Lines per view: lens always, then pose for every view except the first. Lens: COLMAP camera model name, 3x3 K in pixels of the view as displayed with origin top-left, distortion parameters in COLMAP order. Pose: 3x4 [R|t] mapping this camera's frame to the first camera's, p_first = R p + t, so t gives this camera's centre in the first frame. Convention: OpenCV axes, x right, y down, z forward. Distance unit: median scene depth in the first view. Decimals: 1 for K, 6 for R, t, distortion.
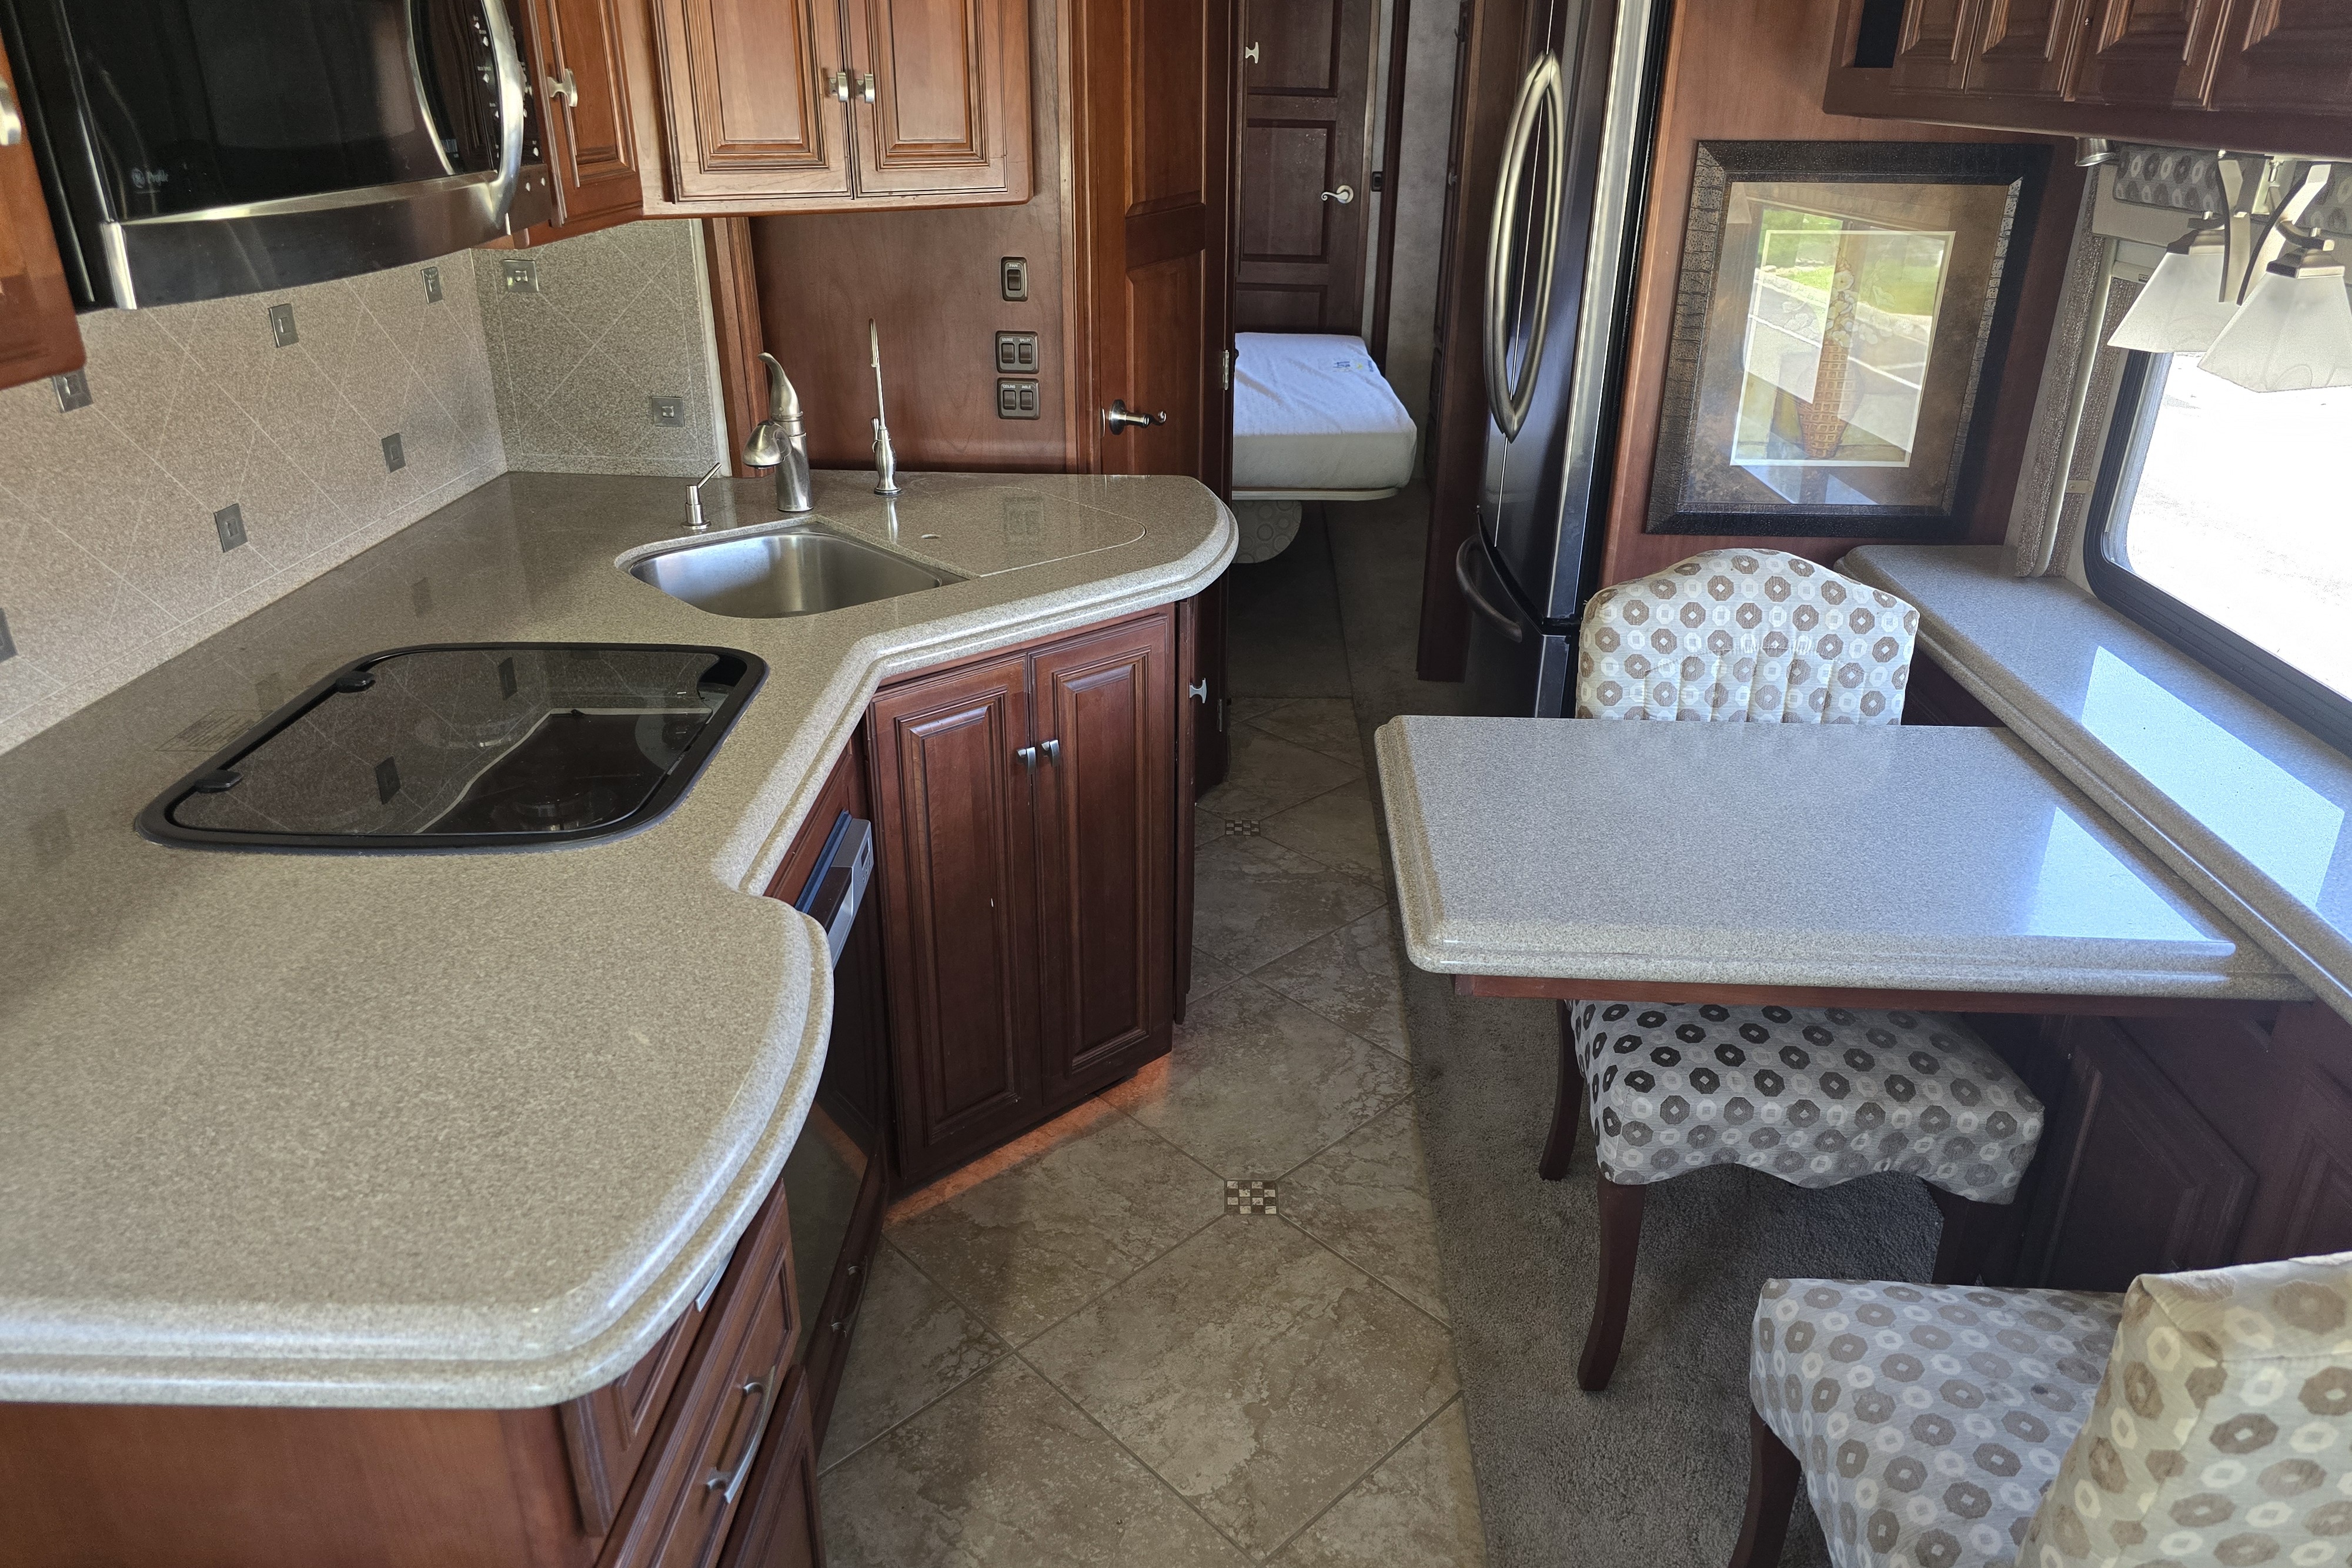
lens RADIAL K [[1586.5, 0, 1177.4], [0, 1586.5, 787.3], [0, 0, 1]] dist [0.018109, -0.003825]
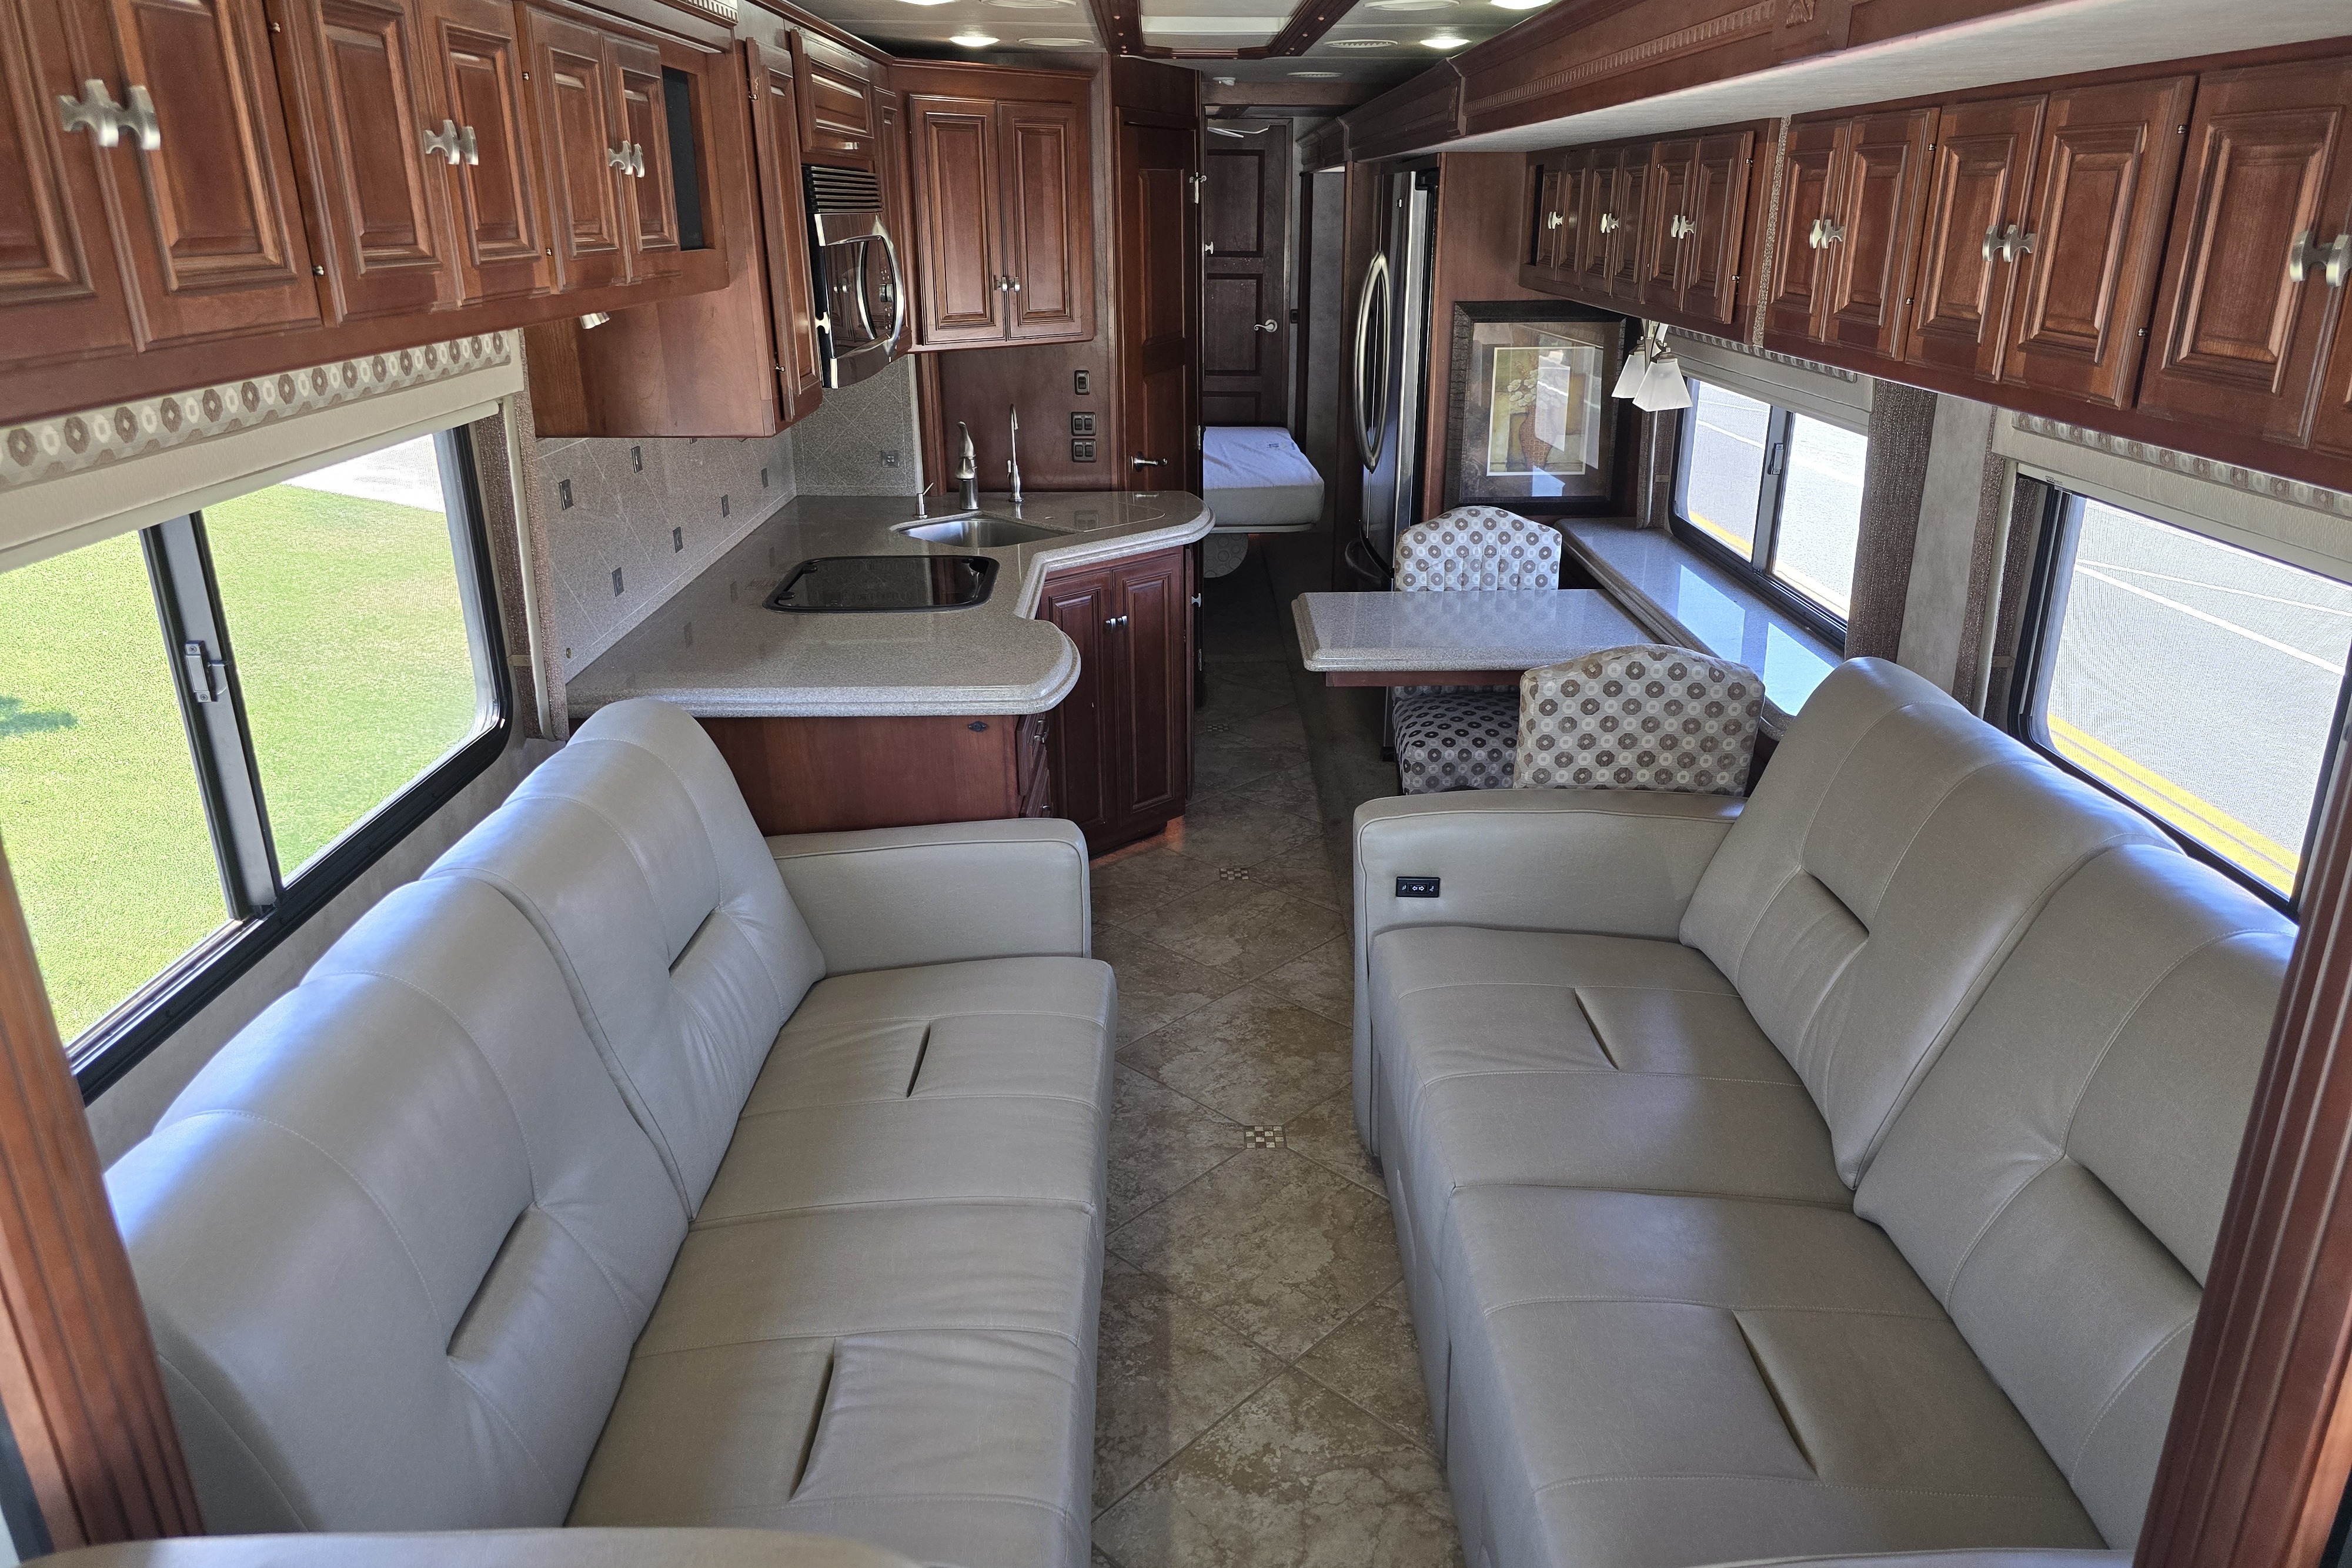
lens RADIAL K [[1586.5, 0, 1175.4], [0, 1586.5, 781.8], [0, 0, 1]] dist [0.018109, -0.003825]
pose [[0.999141, -0.028017, 0.030549, -0.073821], [0.030194, 0.996852, -0.073311, 0.287261], [-0.028399, 0.074170, 0.996841, -0.820764]]
